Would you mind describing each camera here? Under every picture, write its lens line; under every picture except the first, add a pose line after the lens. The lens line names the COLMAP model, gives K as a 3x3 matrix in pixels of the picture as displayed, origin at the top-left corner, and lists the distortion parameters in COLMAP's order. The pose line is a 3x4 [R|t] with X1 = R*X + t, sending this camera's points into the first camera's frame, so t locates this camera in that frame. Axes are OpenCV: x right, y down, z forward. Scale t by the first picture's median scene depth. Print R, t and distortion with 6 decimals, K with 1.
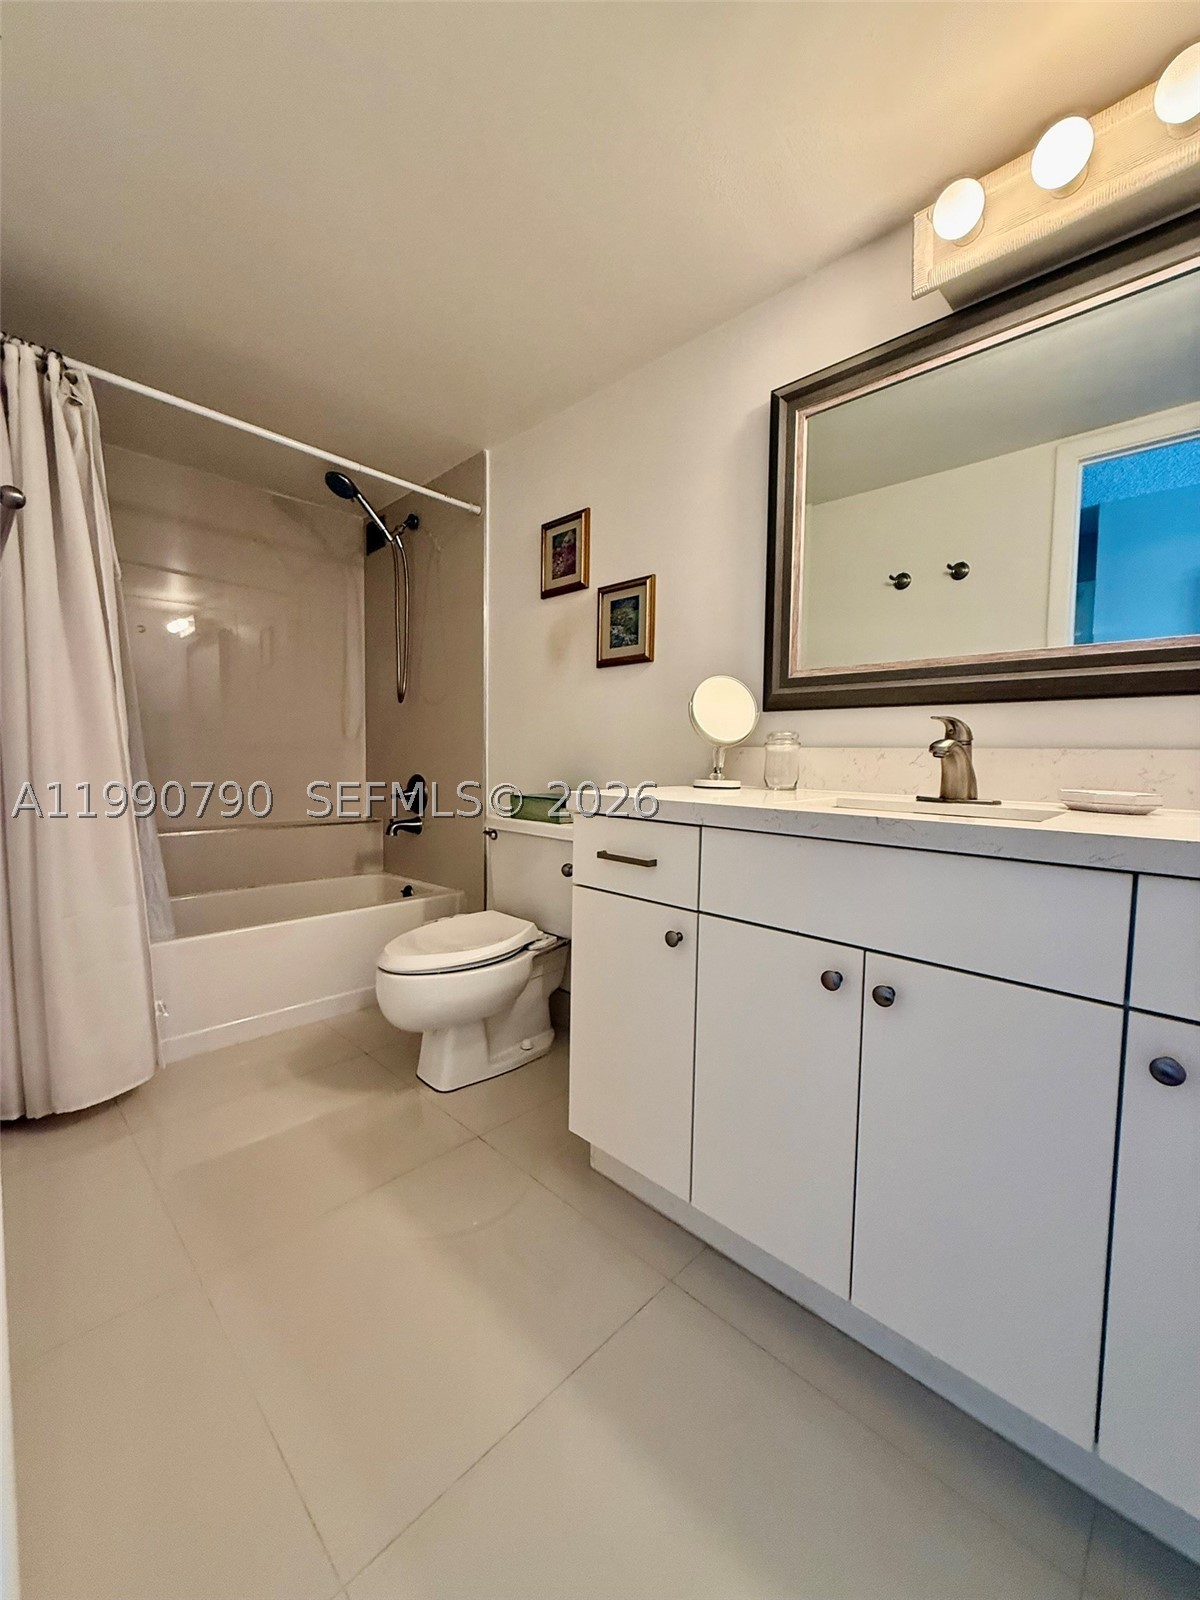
lens RADIAL K [[634.6, 0, 600.3], [0, 634.6, 800.0], [0, 0, 1]] dist [-0.001709, 0.000692]
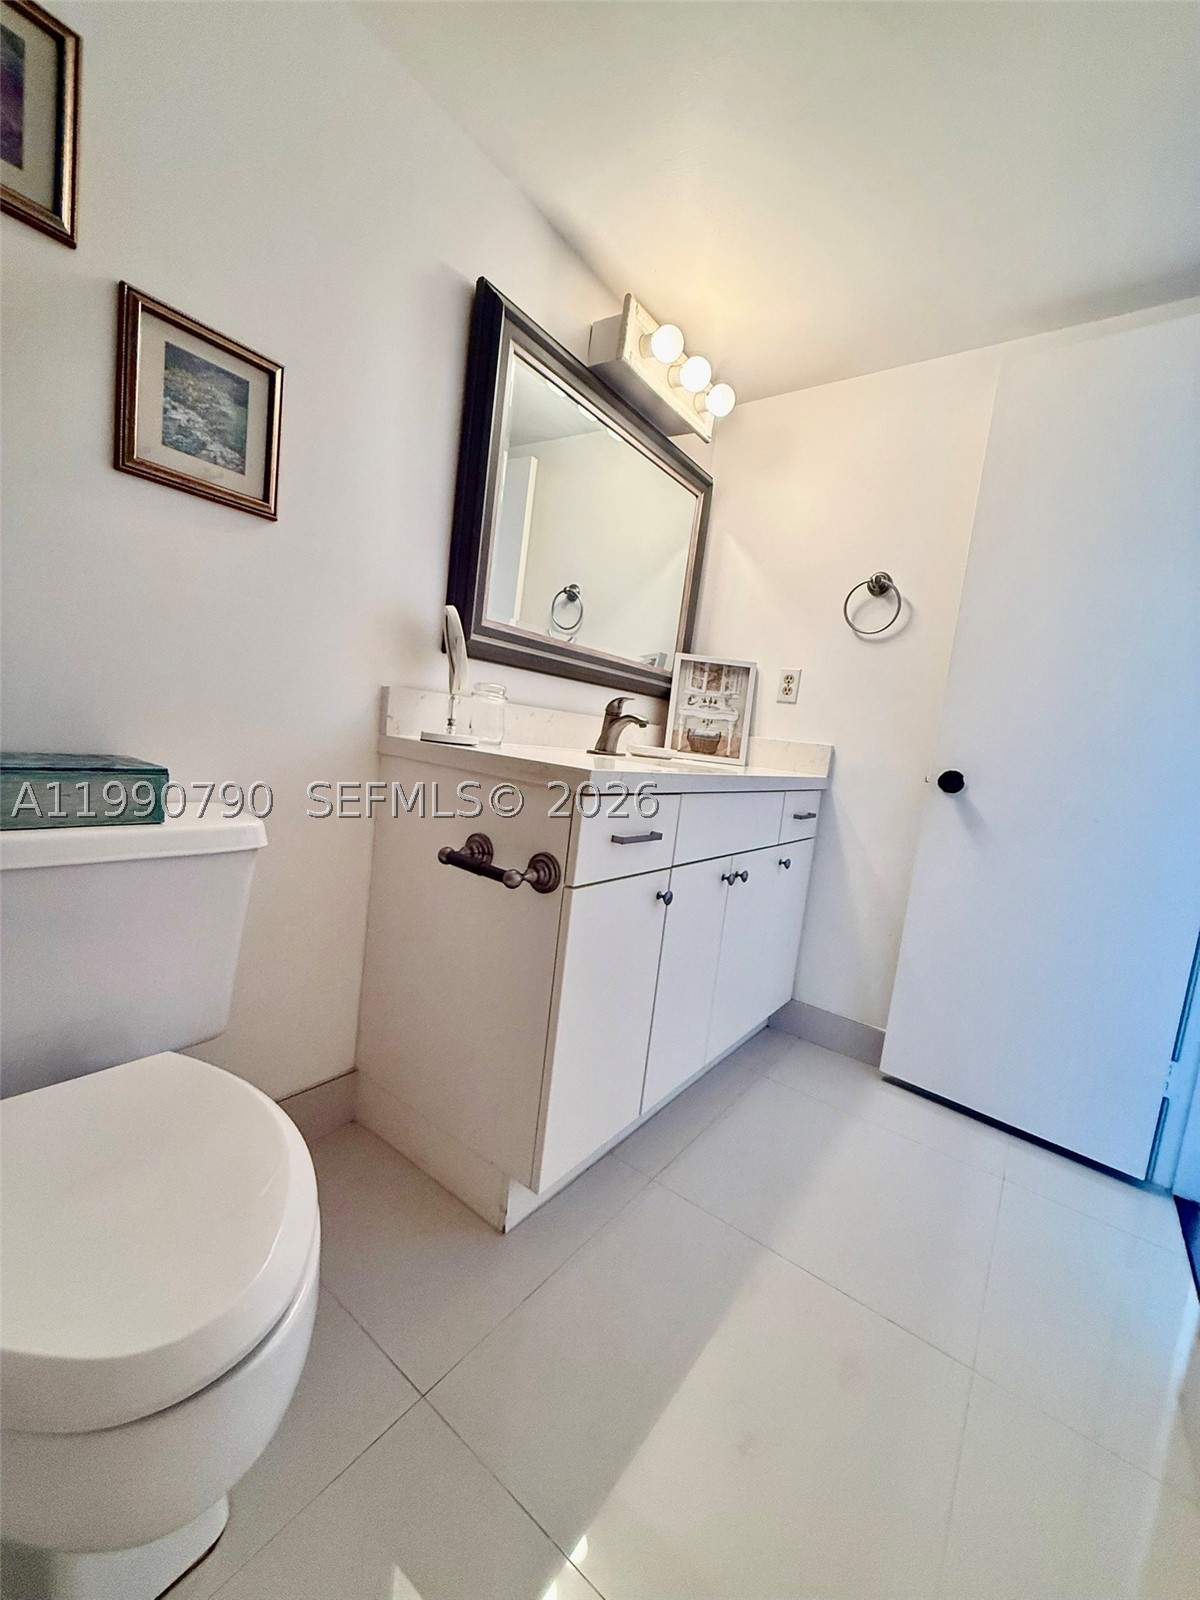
lens RADIAL K [[634.6, 0, 599.5], [0, 634.6, 799.8], [0, 0, 1]] dist [-0.001709, 0.000692]
pose [[-0.132803, -0.137297, 0.981587, -0.696260], [-0.048027, 0.990087, 0.131988, -0.068039], [-0.989978, -0.029615, -0.138080, 0.951364]]
